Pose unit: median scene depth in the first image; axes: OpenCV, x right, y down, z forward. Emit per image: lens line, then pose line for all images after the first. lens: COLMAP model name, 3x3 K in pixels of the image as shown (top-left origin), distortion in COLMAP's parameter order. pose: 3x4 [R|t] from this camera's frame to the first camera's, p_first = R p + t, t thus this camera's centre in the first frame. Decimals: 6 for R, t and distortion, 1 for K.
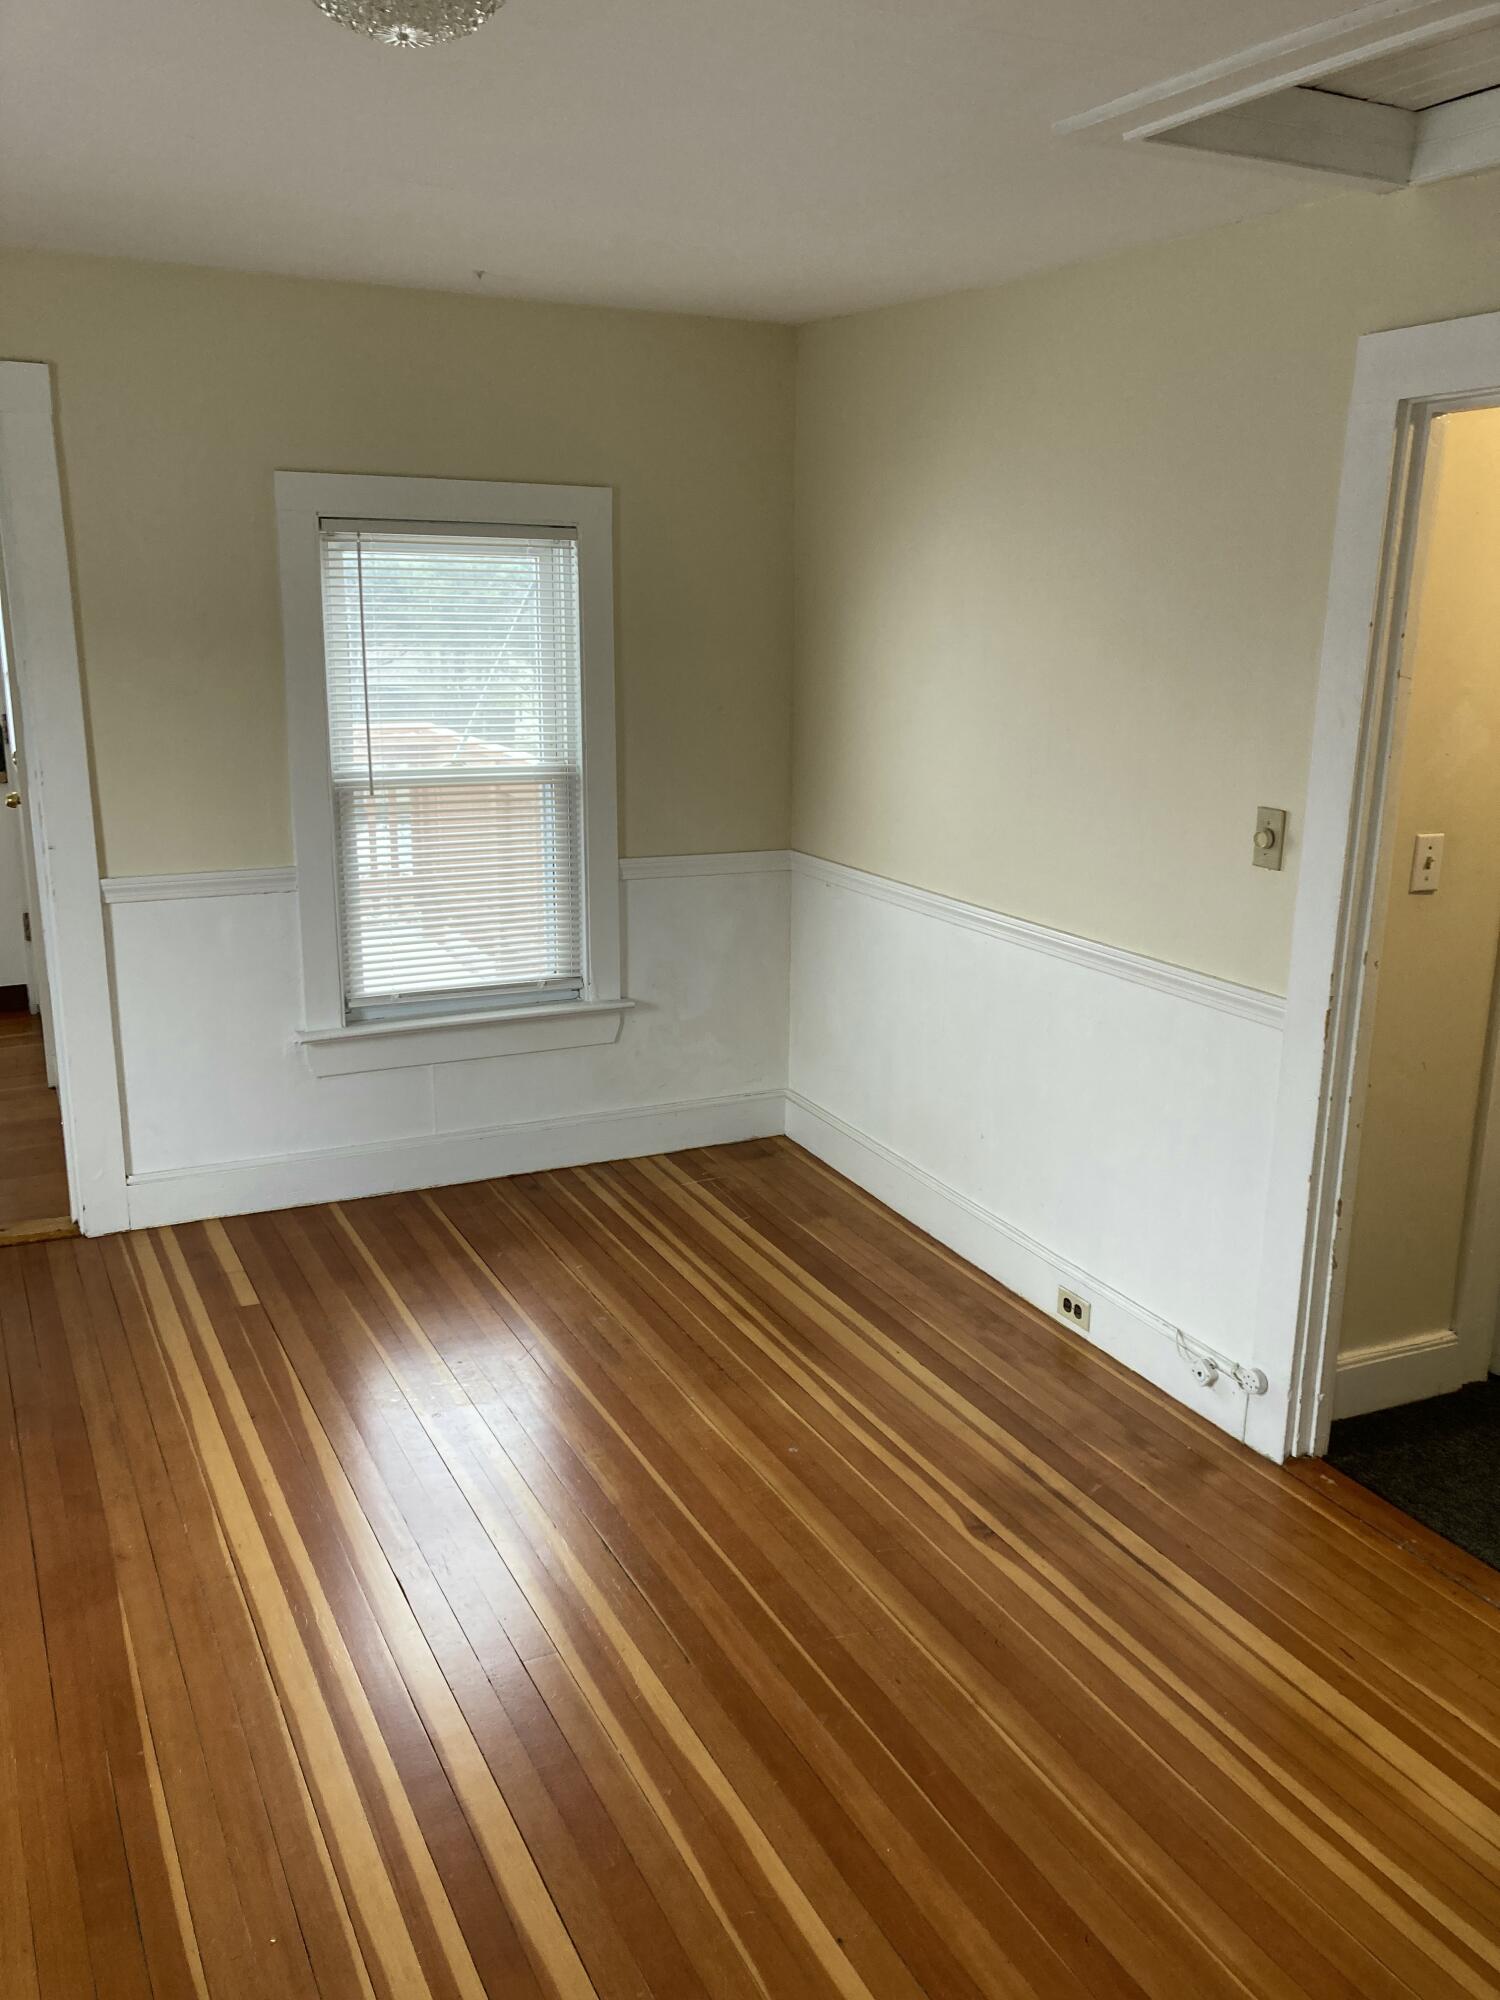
lens RADIAL K [[1617.6, 0, 740.9], [0, 1617.6, 992.2], [0, 0, 1]] dist [0.024666, -0.012666]
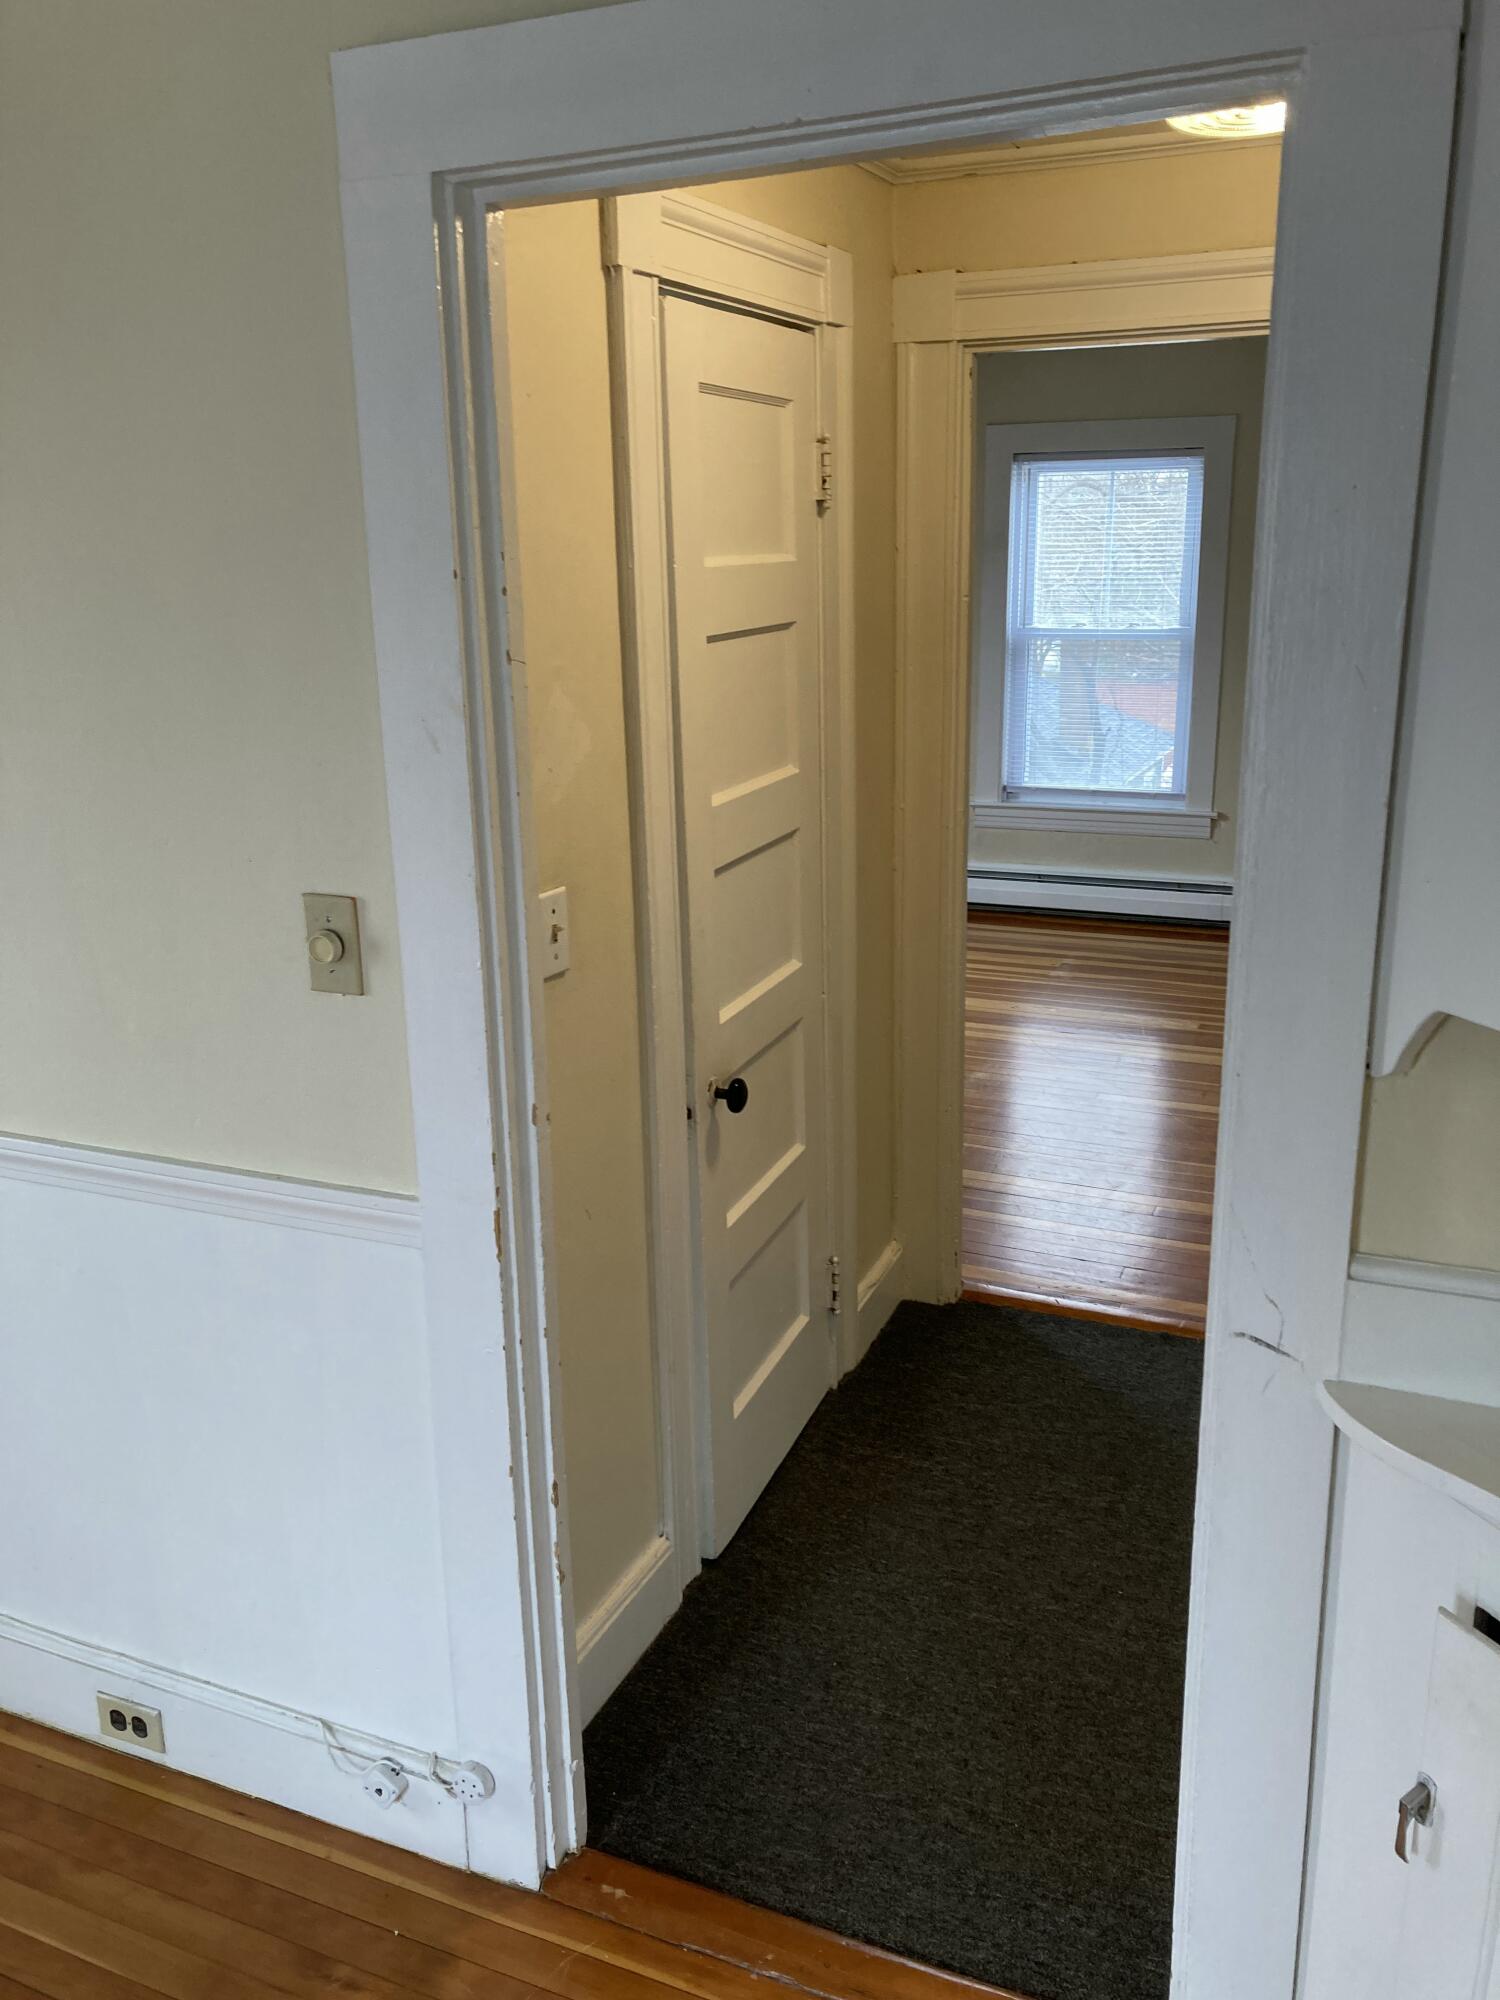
lens RADIAL K [[1617.6, 0, 740.9], [0, 1617.6, 992.2], [0, 0, 1]] dist [0.024666, -0.012666]
pose [[0.762261, -0.201095, 0.615239, 0.069290], [0.187576, 0.978356, 0.087382, -0.098064], [-0.619495, 0.048796, 0.783483, 0.430318]]
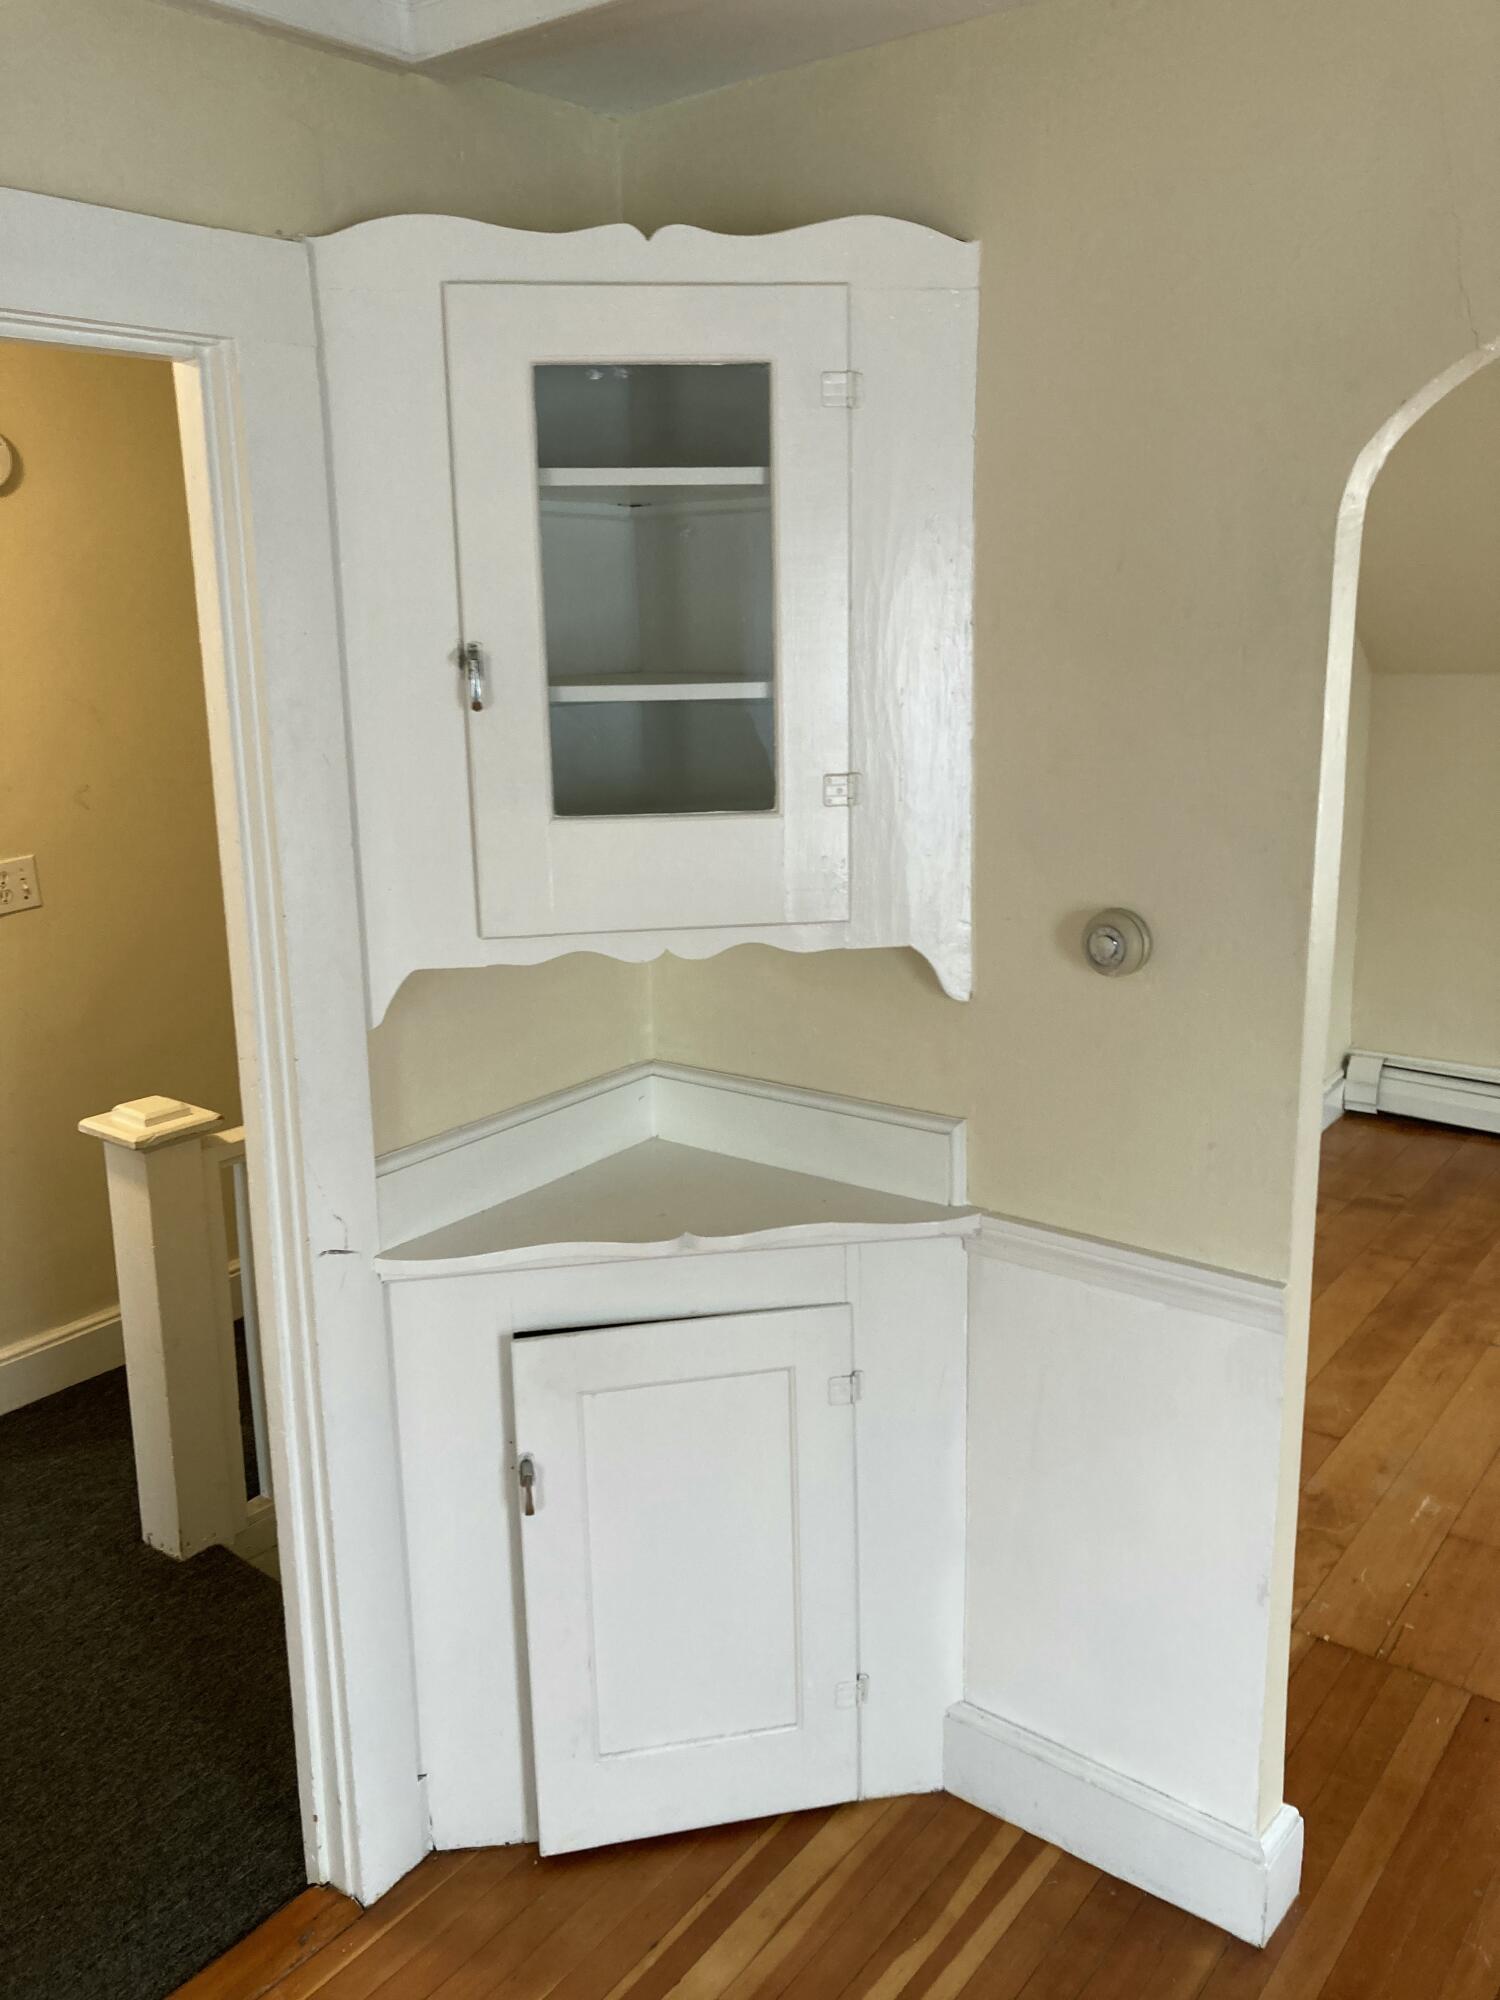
lens RADIAL K [[1617.6, 0, 740.9], [0, 1617.6, 992.2], [0, 0, 1]] dist [0.024666, -0.012666]
pose [[-0.432931, -0.208975, 0.876869, -0.149696], [0.233460, 0.913573, 0.332987, -0.196128], [-0.870670, 0.348874, -0.346727, 0.760200]]
